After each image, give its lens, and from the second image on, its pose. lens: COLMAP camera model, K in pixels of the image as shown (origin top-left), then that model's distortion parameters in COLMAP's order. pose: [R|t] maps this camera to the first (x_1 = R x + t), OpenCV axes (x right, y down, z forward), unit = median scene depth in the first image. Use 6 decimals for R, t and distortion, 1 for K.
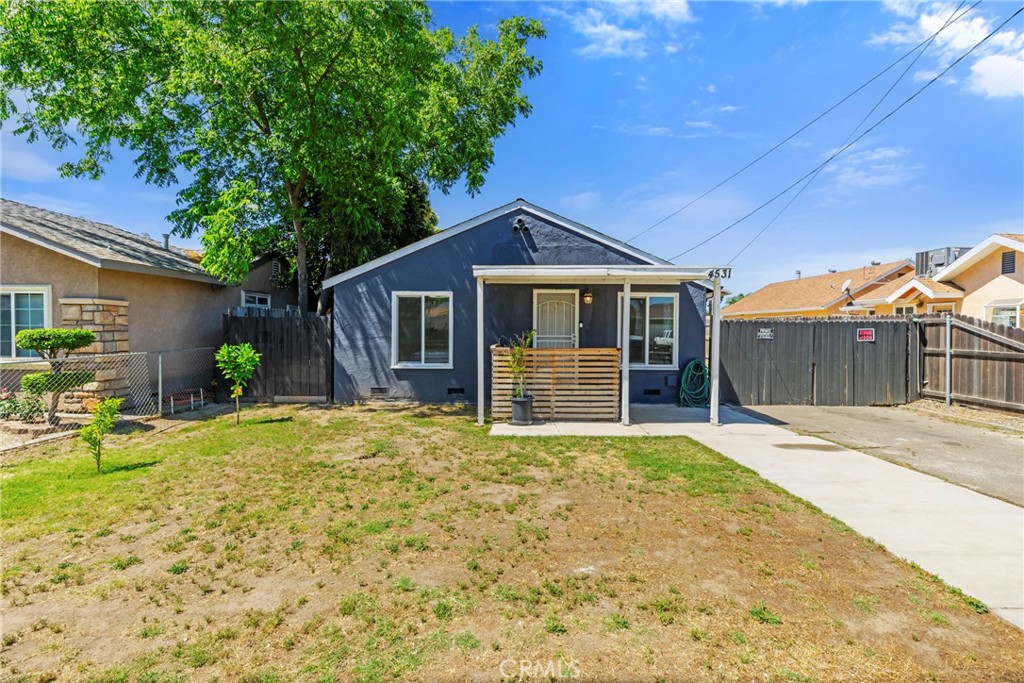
lens RADIAL K [[462.5, 0, 516.0], [0, 462.5, 342.3], [0, 0, 1]] dist [0.000114, -0.003942]
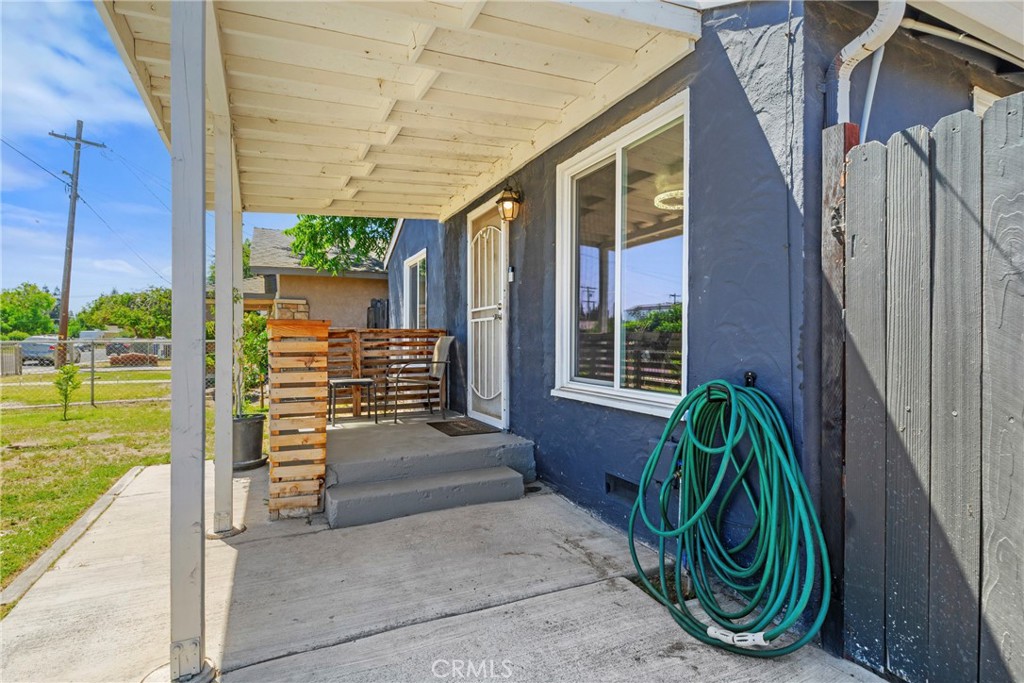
lens RADIAL K [[513.5, 0, 516.7], [0, 513.5, 343.6], [0, 0, 1]] dist [0.001795, 0.000164]
pose [[0.434535, -0.002045, -0.900653, 0.548487], [-0.022714, 0.999654, -0.013228, 0.027173], [0.900368, 0.026205, 0.434338, 0.816370]]
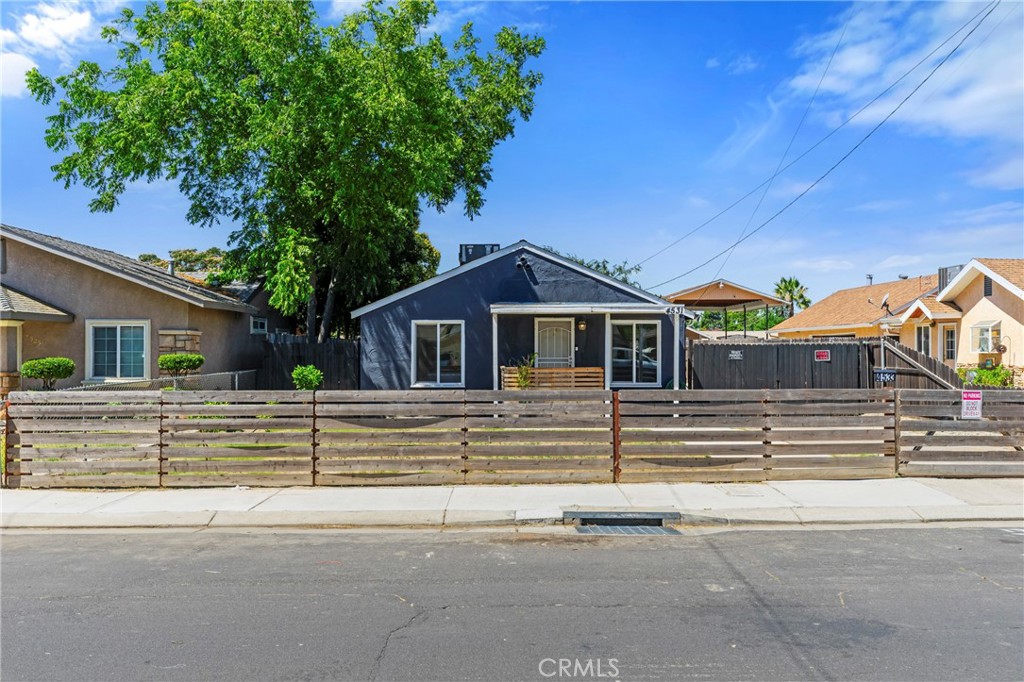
lens RADIAL K [[762.2, 0, 512.0], [0, 762.2, 341.0], [0, 0, 1]] dist [-0.005278, -0.000918]
pose [[0.999883, -0.005576, 0.014244, -0.047098], [0.006154, 0.999146, -0.040854, 0.020637], [-0.014004, 0.040936, 0.999064, -0.897546]]
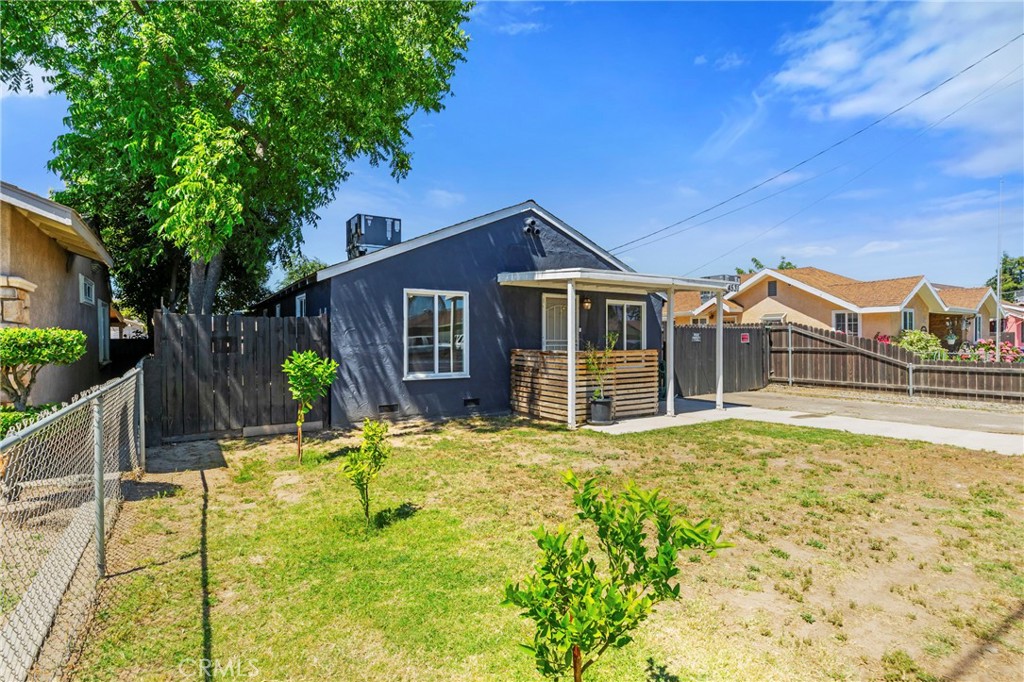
lens RADIAL K [[513.5, 0, 516.7], [0, 513.5, 343.1], [0, 0, 1]] dist [0.001795, 0.000164]
pose [[0.838830, -0.009206, 0.544315, -0.608918], [0.021752, 0.999625, -0.016614, 0.008680], [-0.543958, 0.025776, 0.838716, 0.113463]]
